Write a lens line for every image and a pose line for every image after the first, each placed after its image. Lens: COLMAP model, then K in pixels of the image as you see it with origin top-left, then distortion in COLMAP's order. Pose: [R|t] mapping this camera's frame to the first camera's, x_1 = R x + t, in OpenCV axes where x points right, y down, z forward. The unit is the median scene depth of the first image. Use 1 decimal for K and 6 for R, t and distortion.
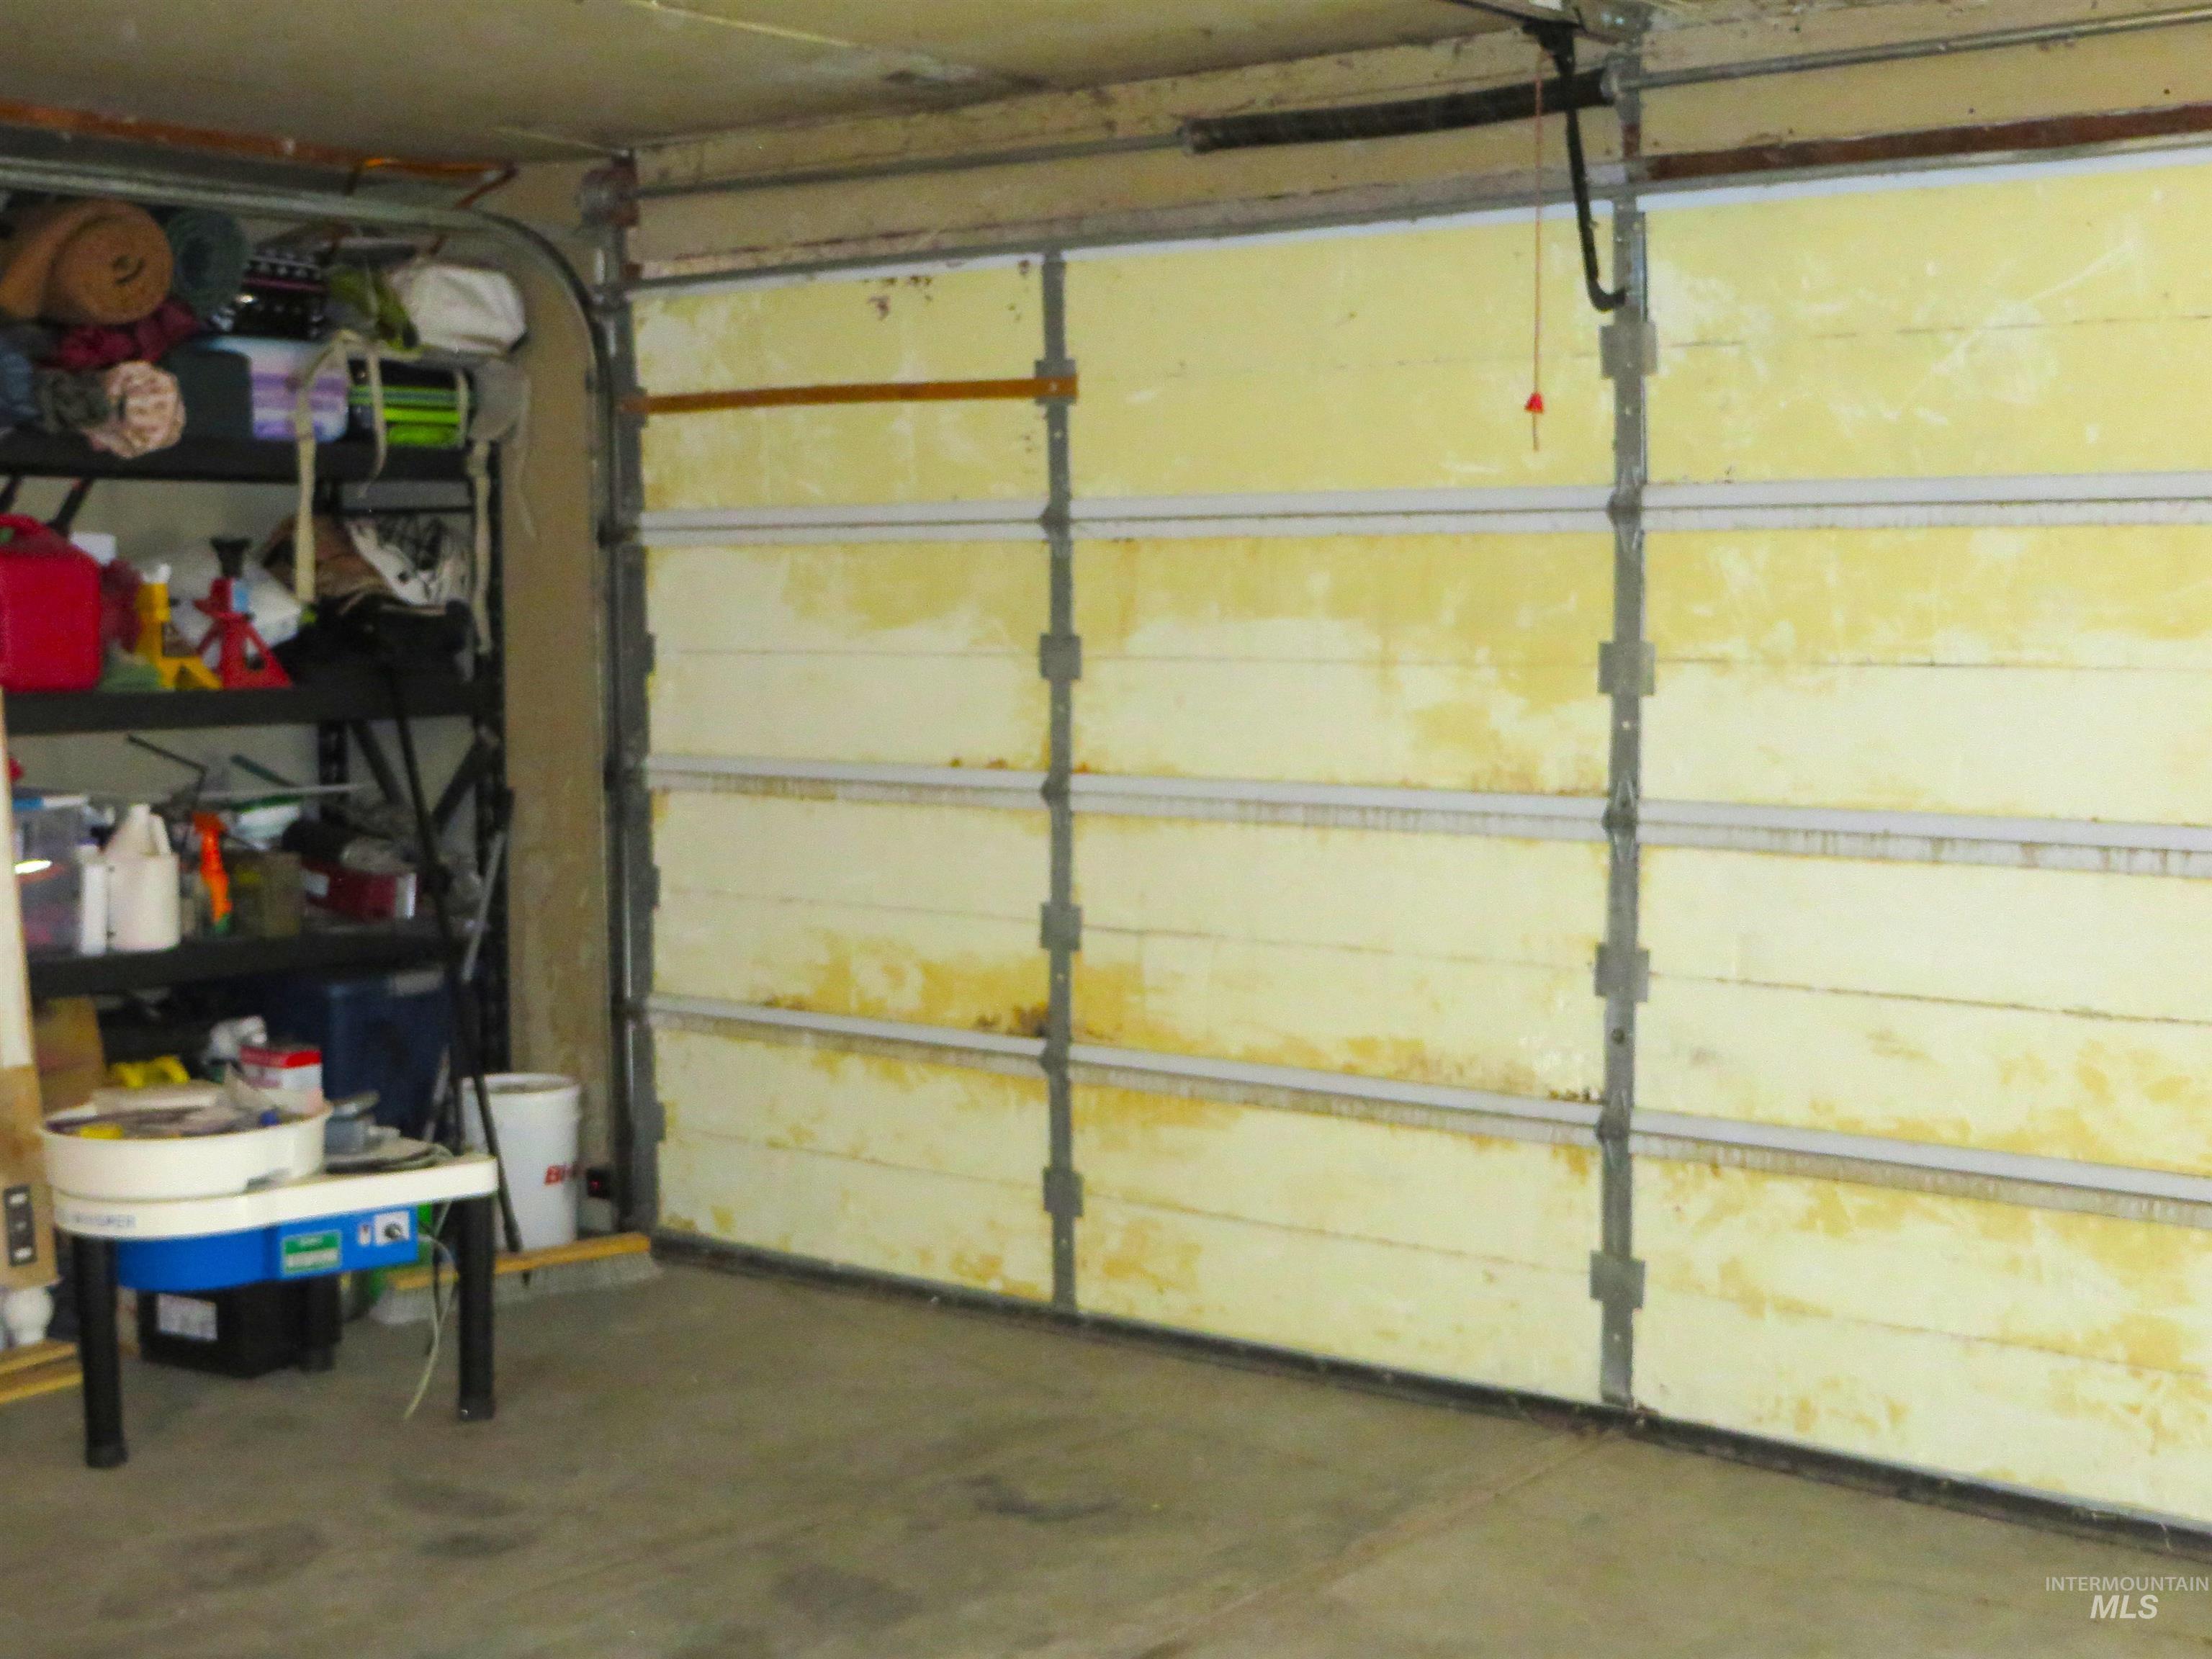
lens RADIAL K [[2914.0, 0, 1142.8], [0, 2914.0, 839.7], [0, 0, 1]] dist [-0.001578, -0.046802]
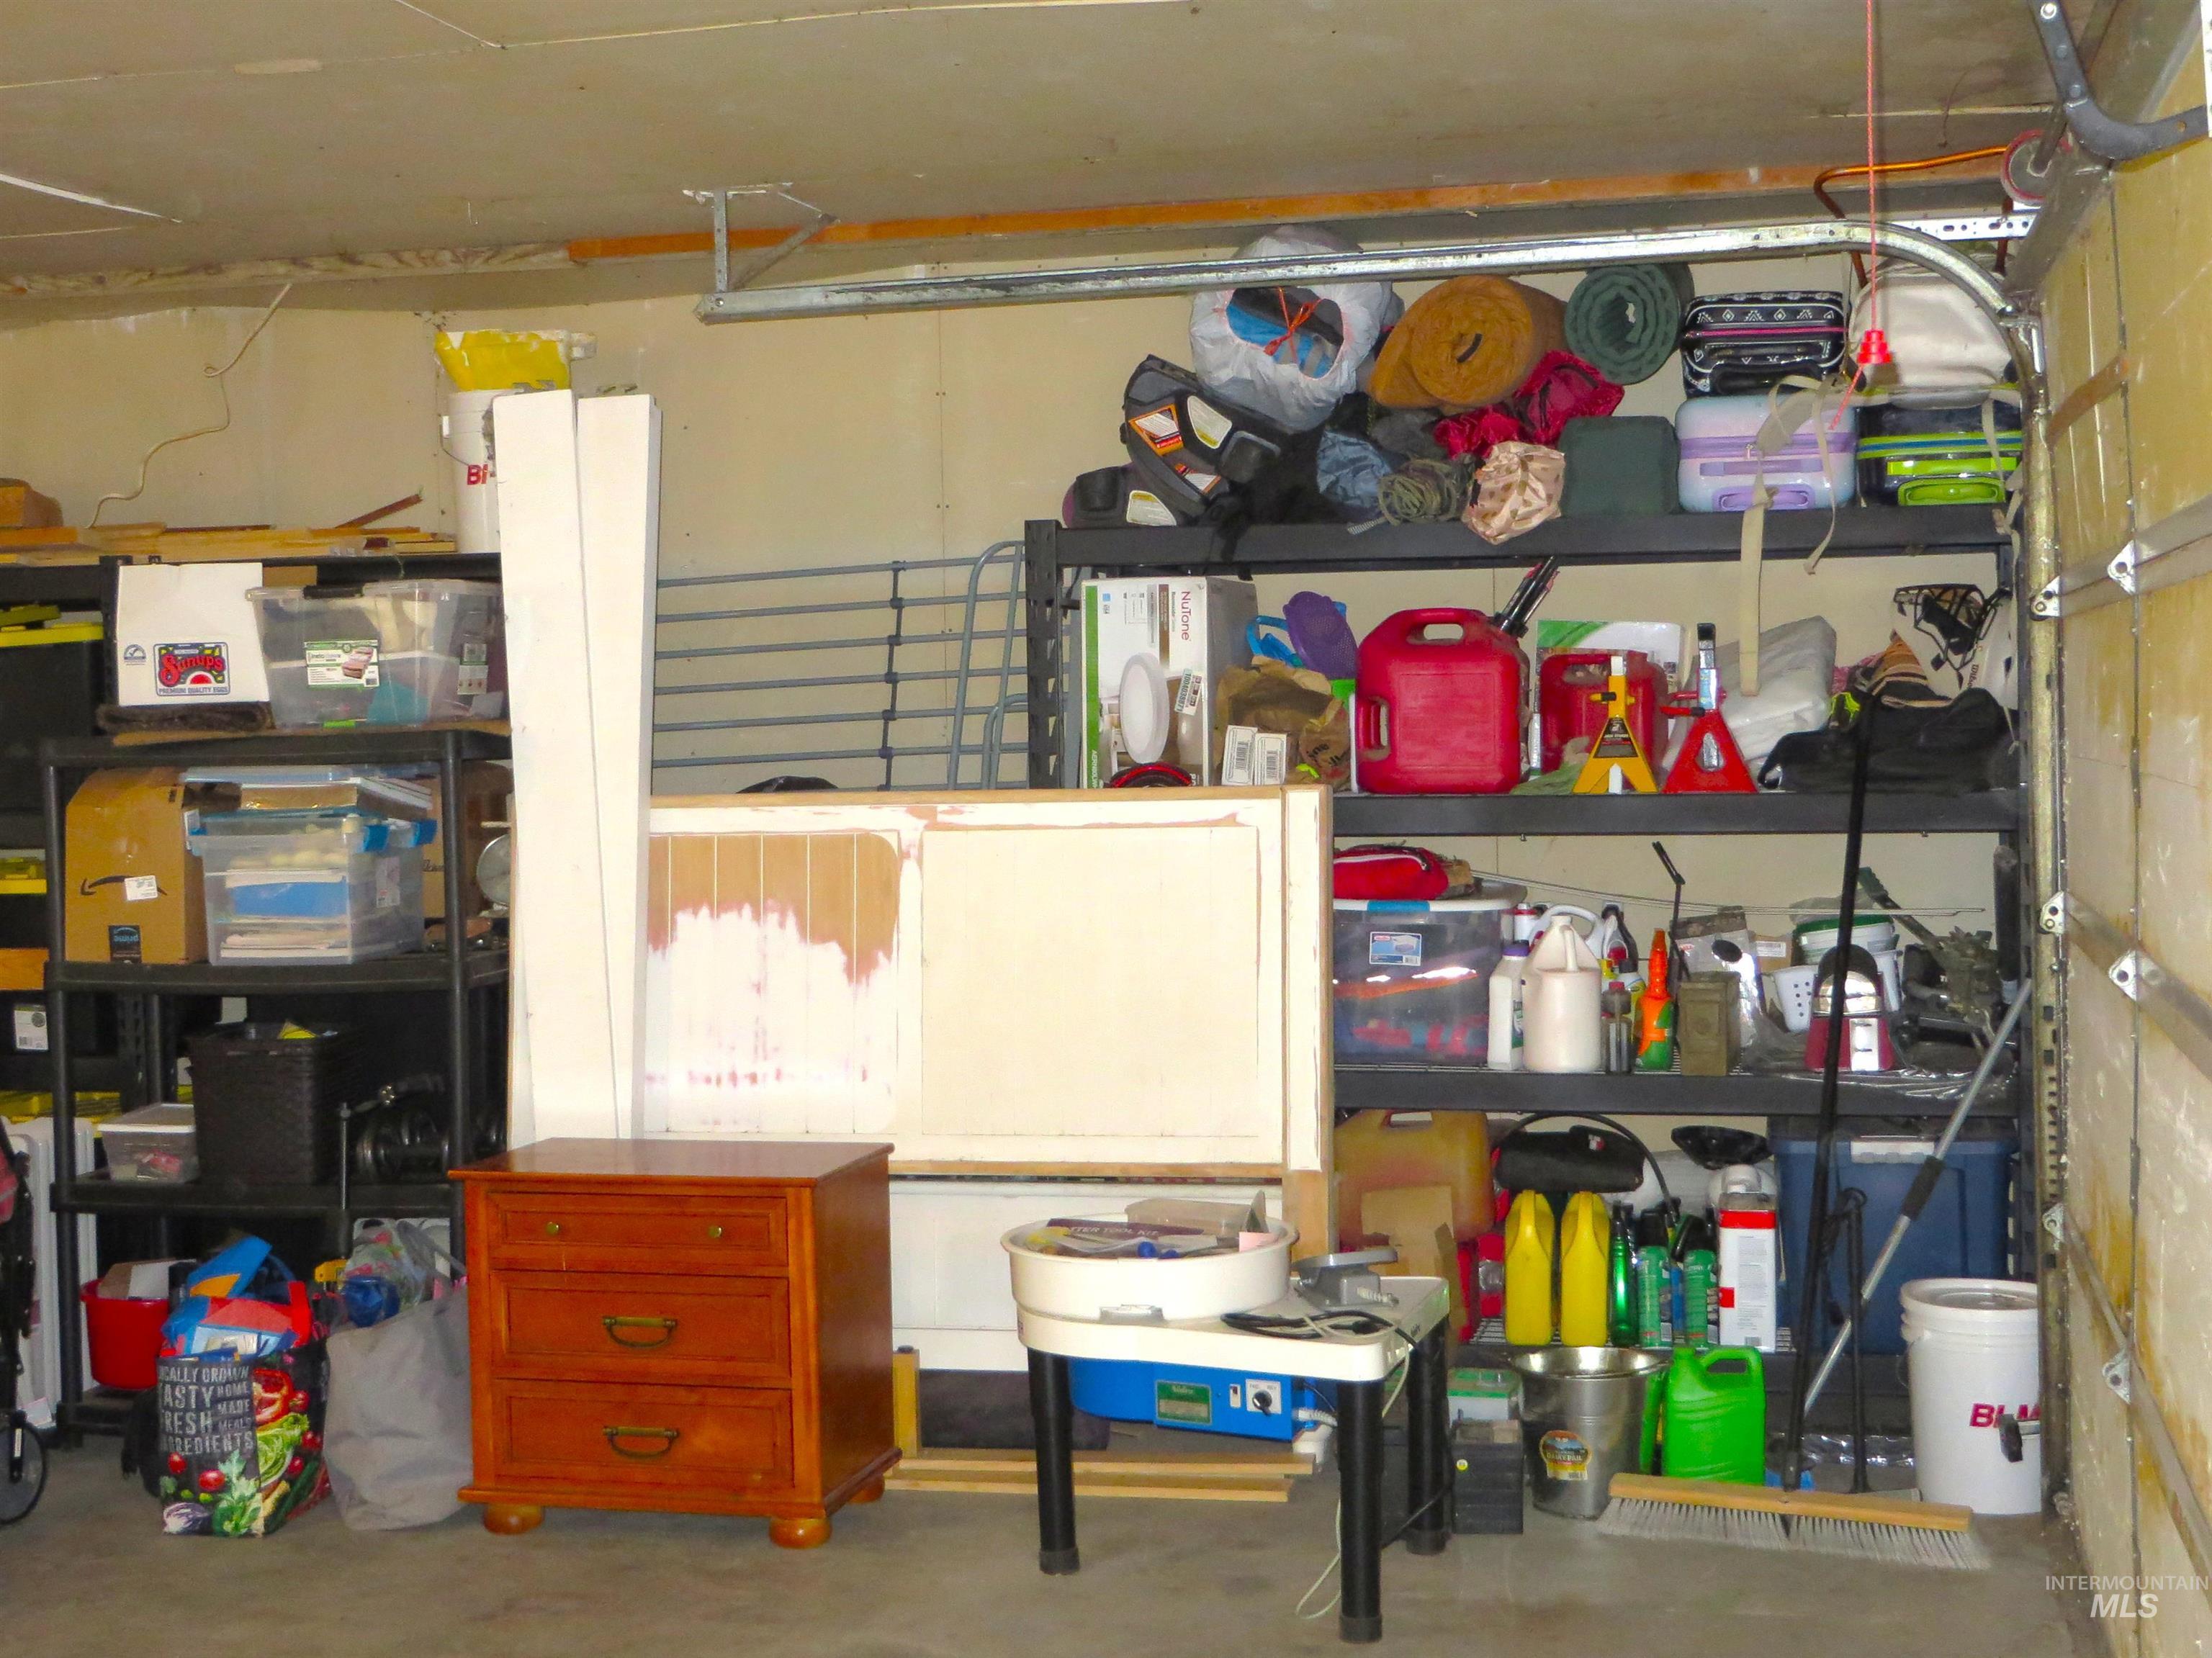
lens RADIAL K [[2913.8, 0, 1142.8], [0, 2913.8, 839.2], [0, 0, 1]] dist [-0.001578, -0.046802]
pose [[0.402633, 0.038211, -0.914564, 0.447843], [-0.062717, 0.997932, 0.014084, -0.039936], [0.913211, 0.051688, 0.404196, 0.493889]]
